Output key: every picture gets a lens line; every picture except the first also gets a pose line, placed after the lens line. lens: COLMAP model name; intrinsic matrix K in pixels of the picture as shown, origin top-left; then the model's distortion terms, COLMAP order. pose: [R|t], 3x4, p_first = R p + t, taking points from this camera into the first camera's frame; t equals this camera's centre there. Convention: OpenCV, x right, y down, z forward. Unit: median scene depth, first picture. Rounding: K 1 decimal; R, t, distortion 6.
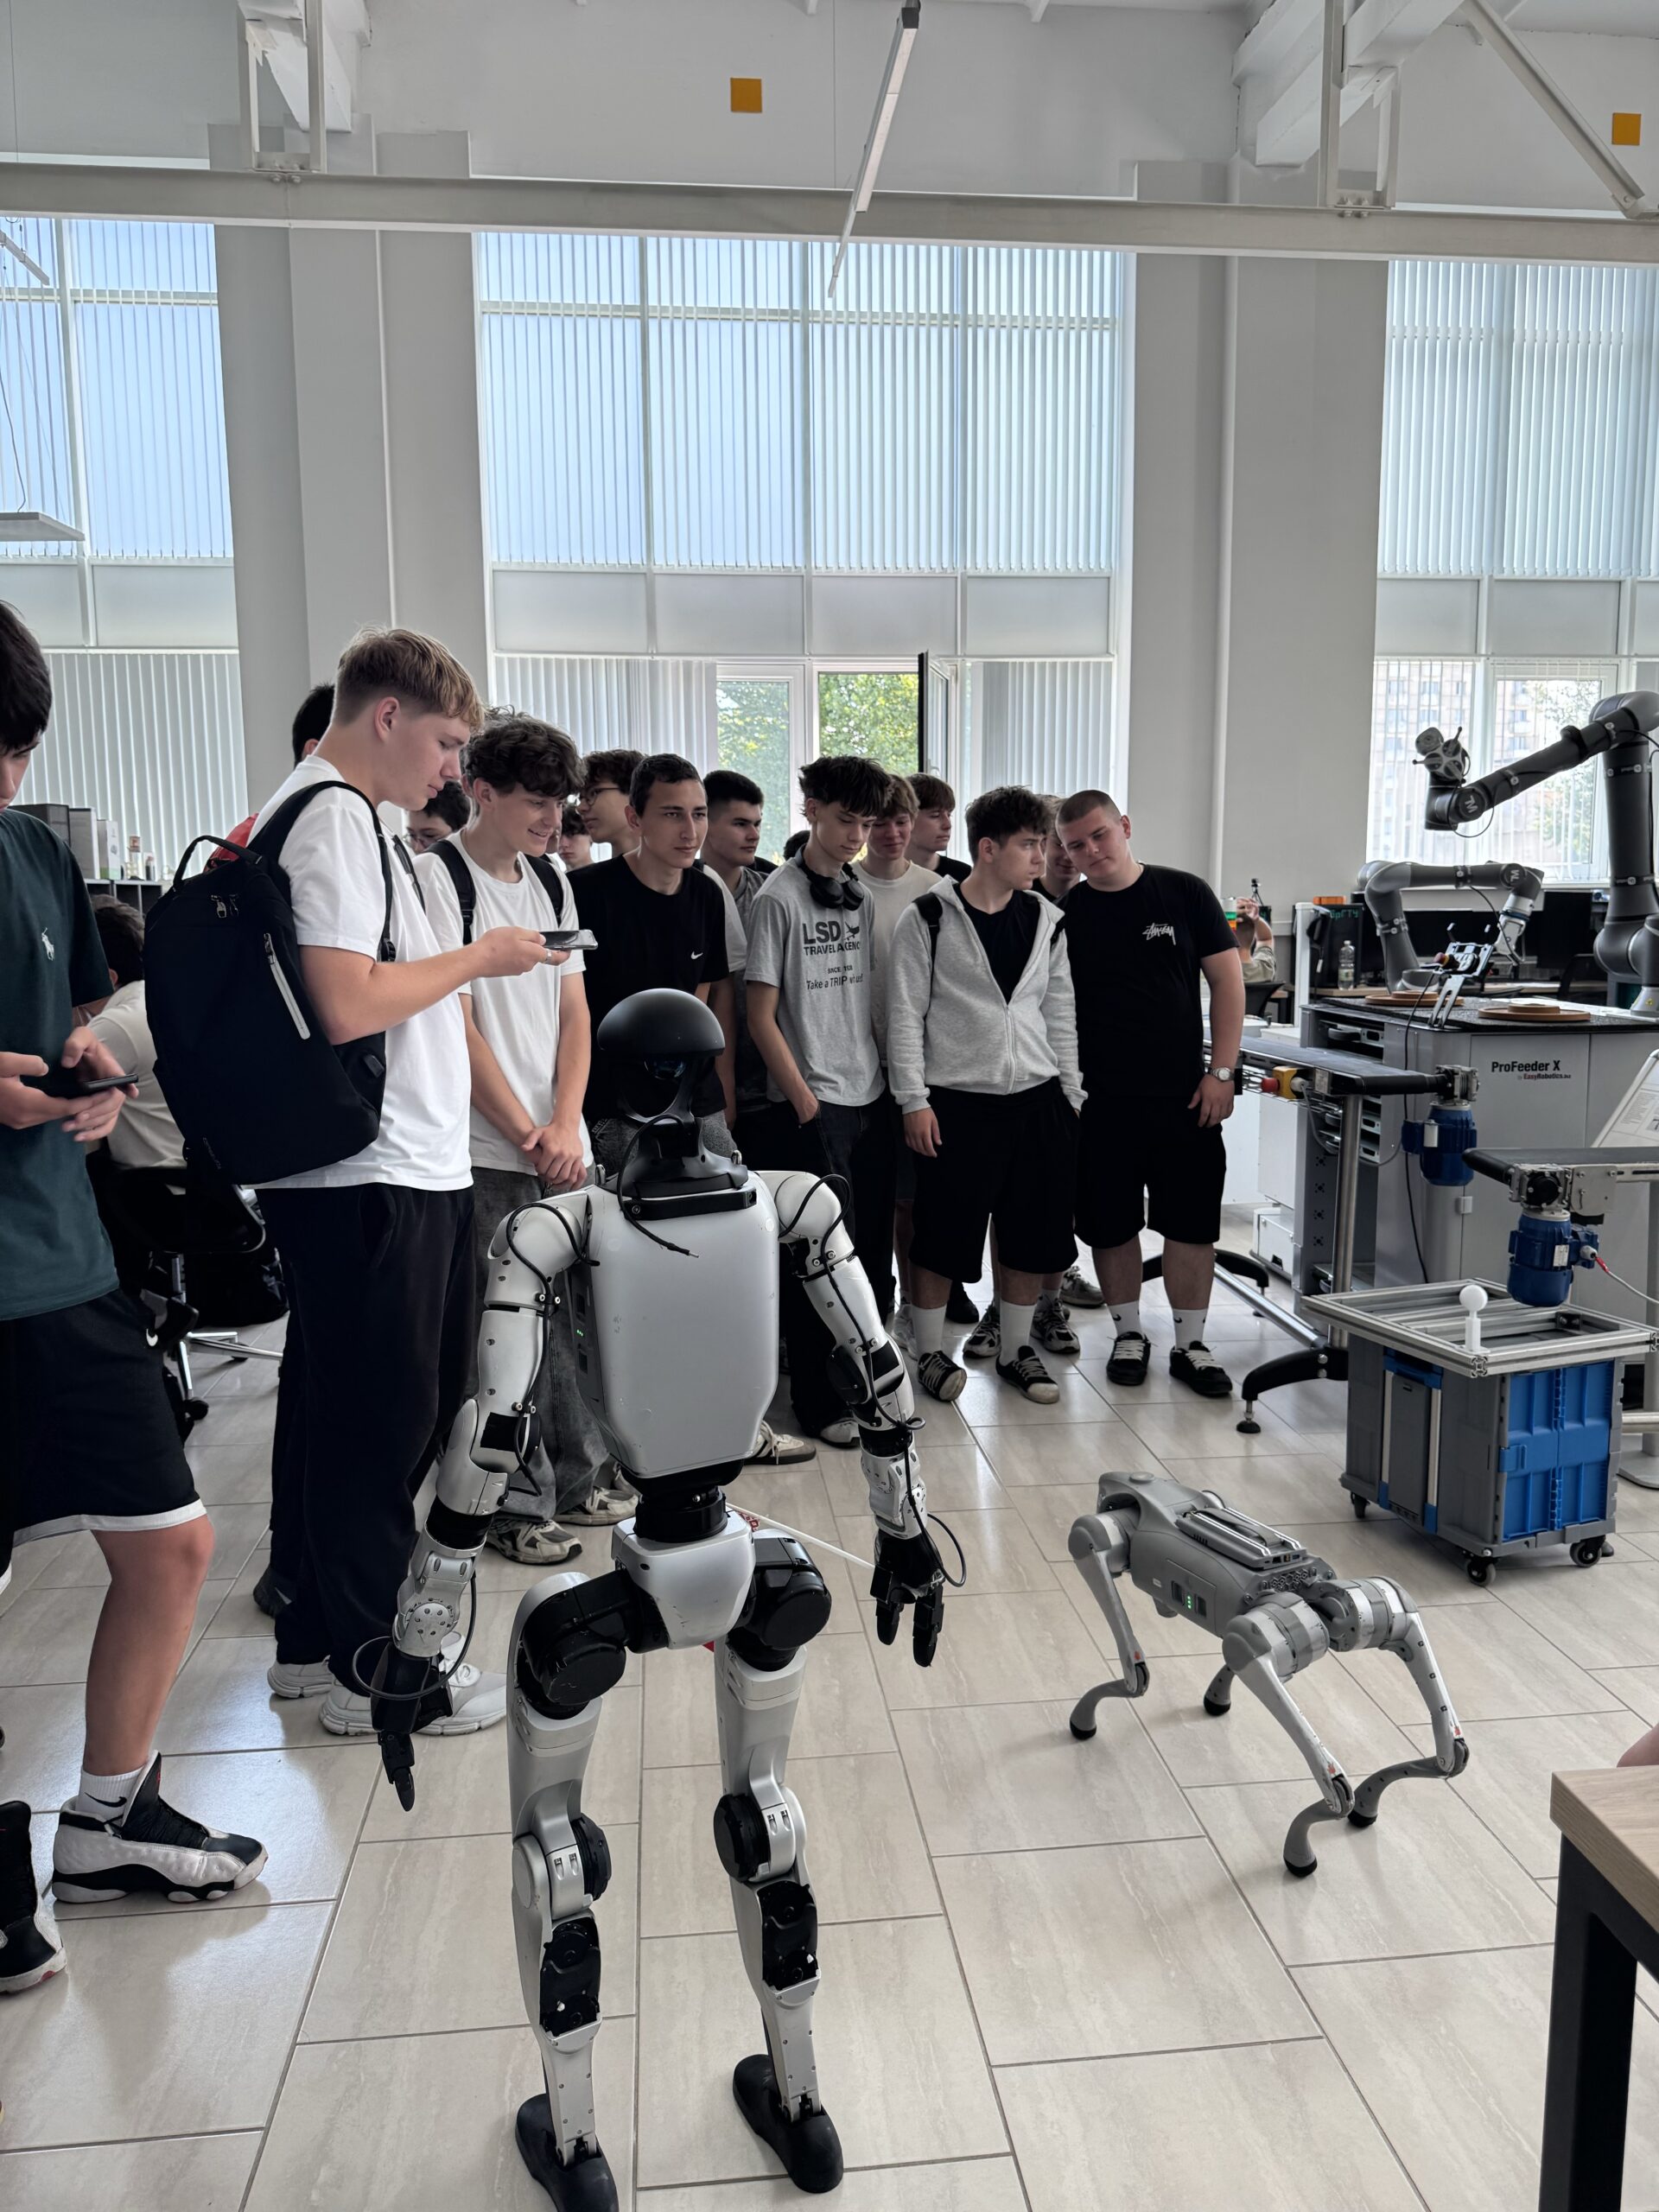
lens RADIAL K [[1573.1, 0, 829.5], [0, 1573.1, 1106.0], [0, 0, 1]] dist [0.010274, -0.014653]
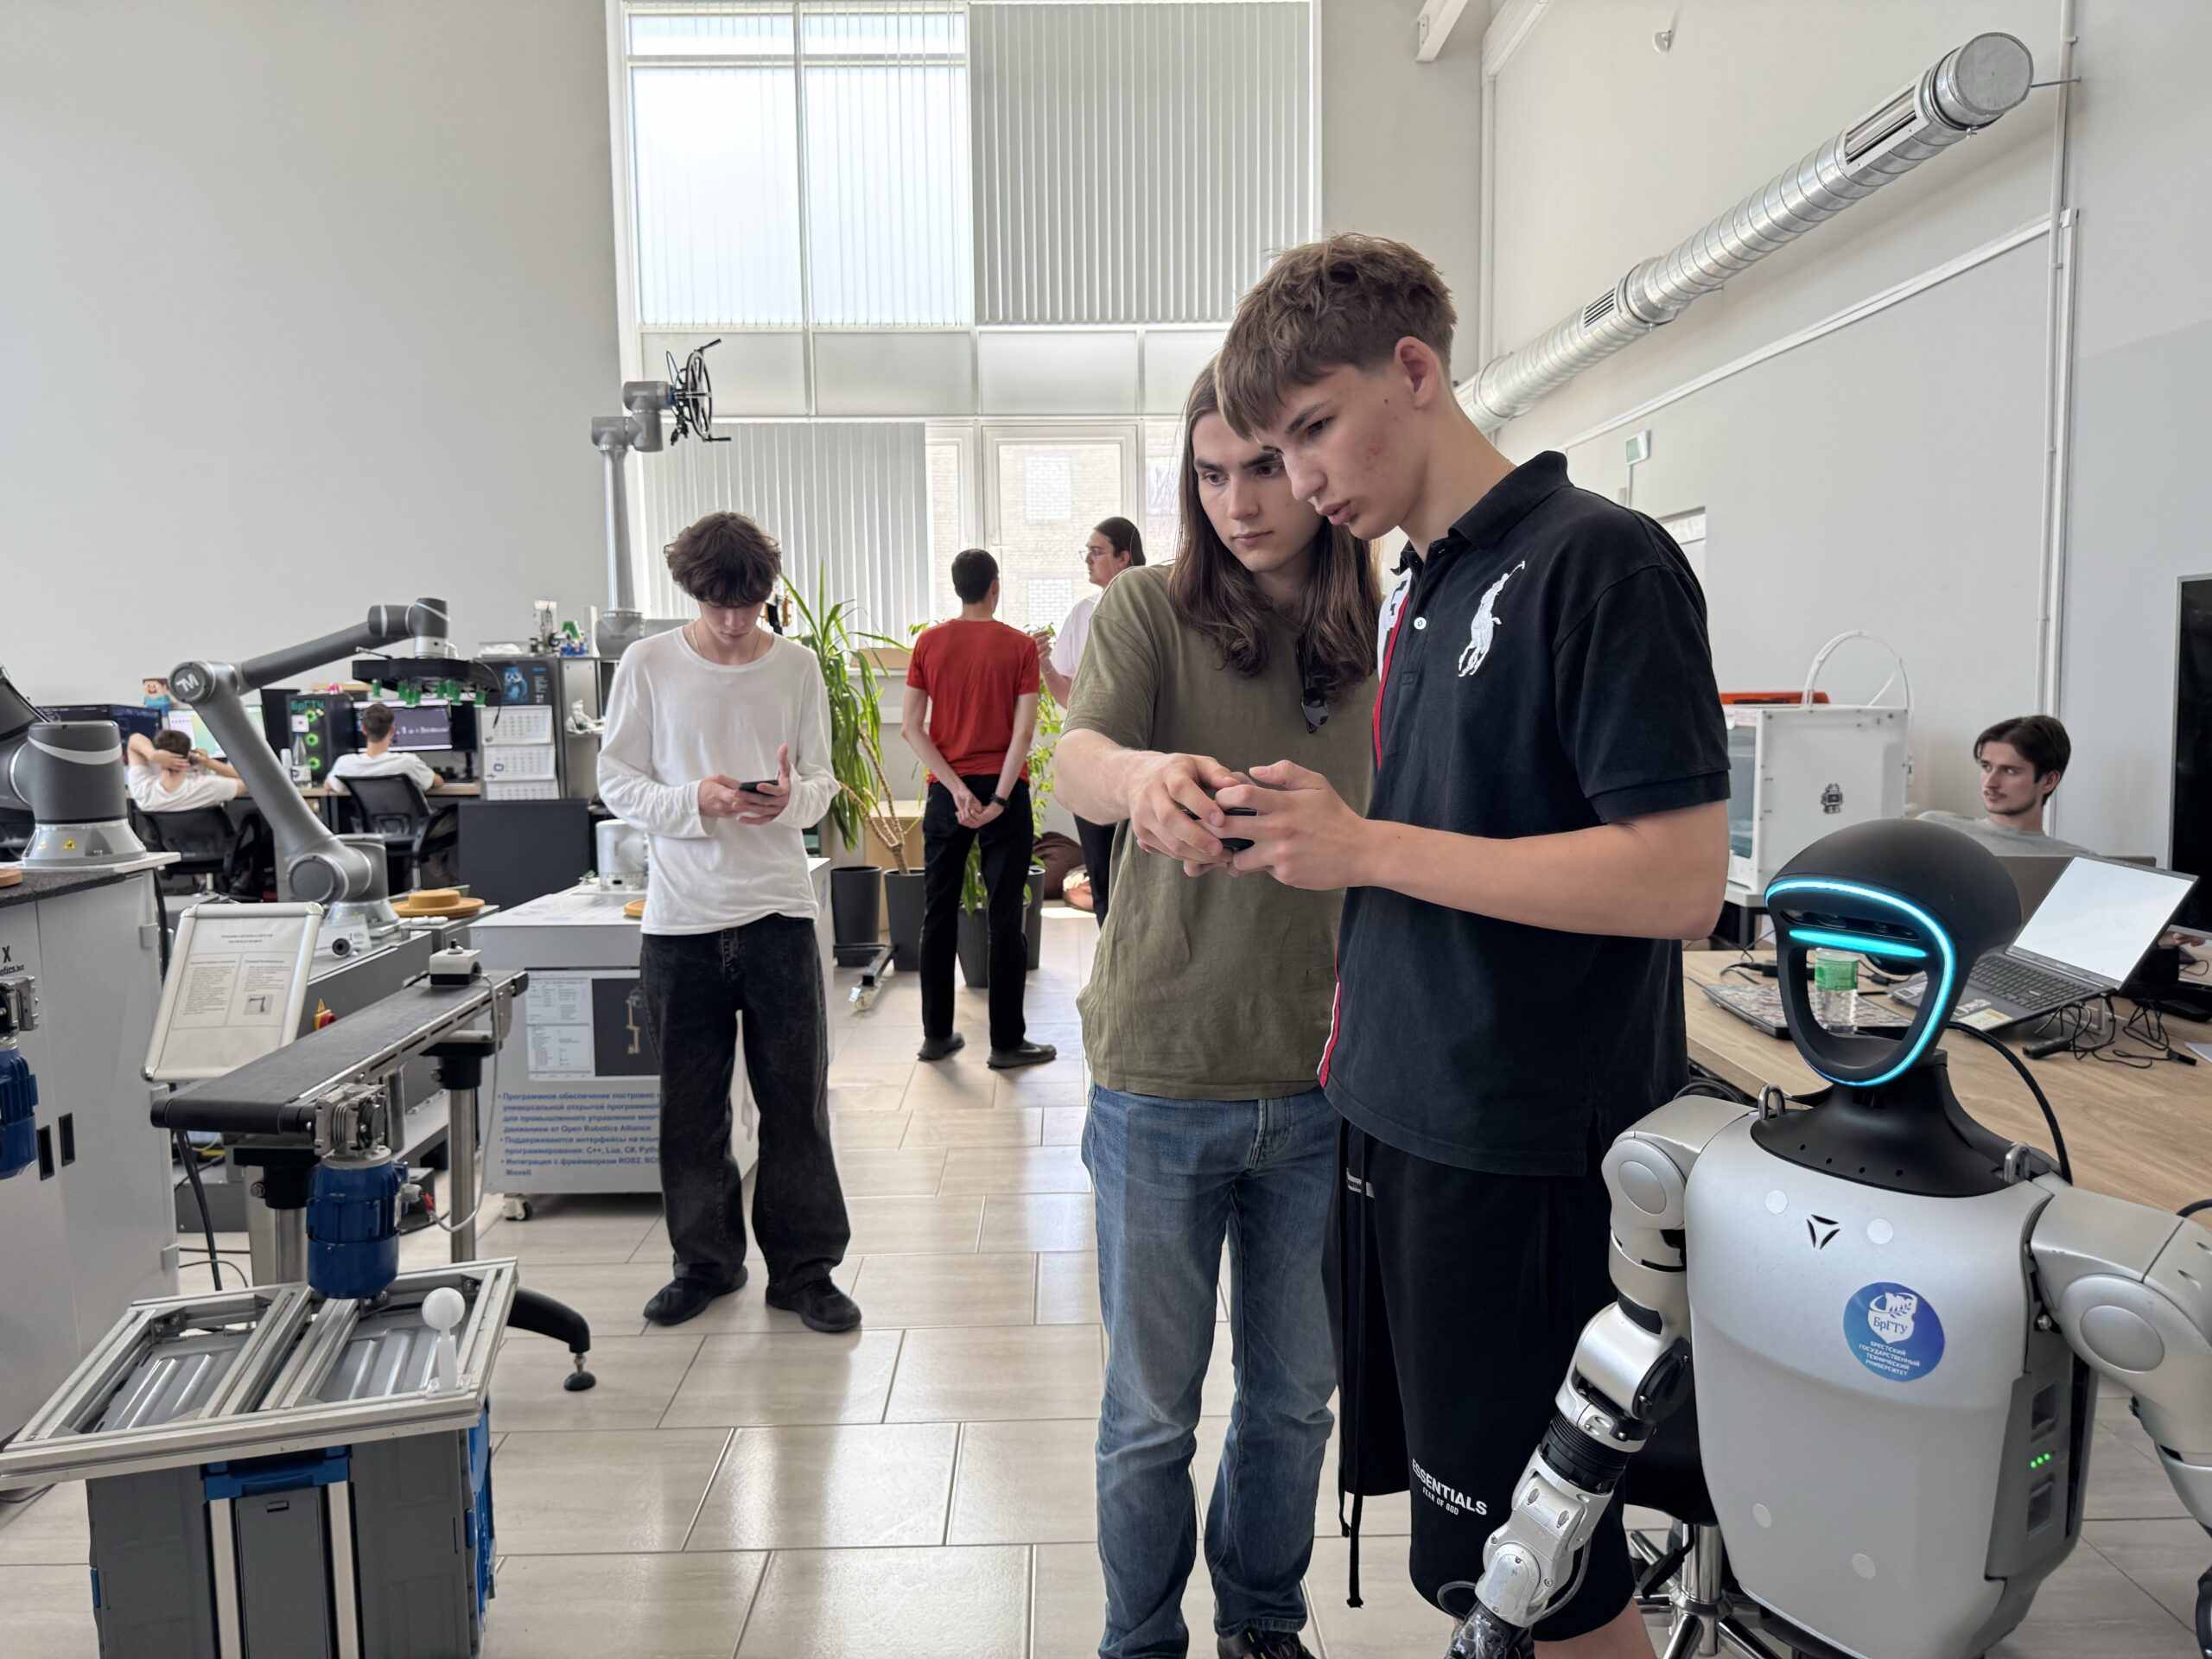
lens RADIAL K [[1575.8, 0, 1073.4], [0, 1575.8, 828.8], [0, 0, 1]] dist [0.001899, -0.005046]
pose [[0.096752, -0.088748, 0.991344, -0.151582], [0.143512, 0.986852, 0.074339, -0.067168], [-0.984908, 0.135078, 0.108217, 0.523650]]
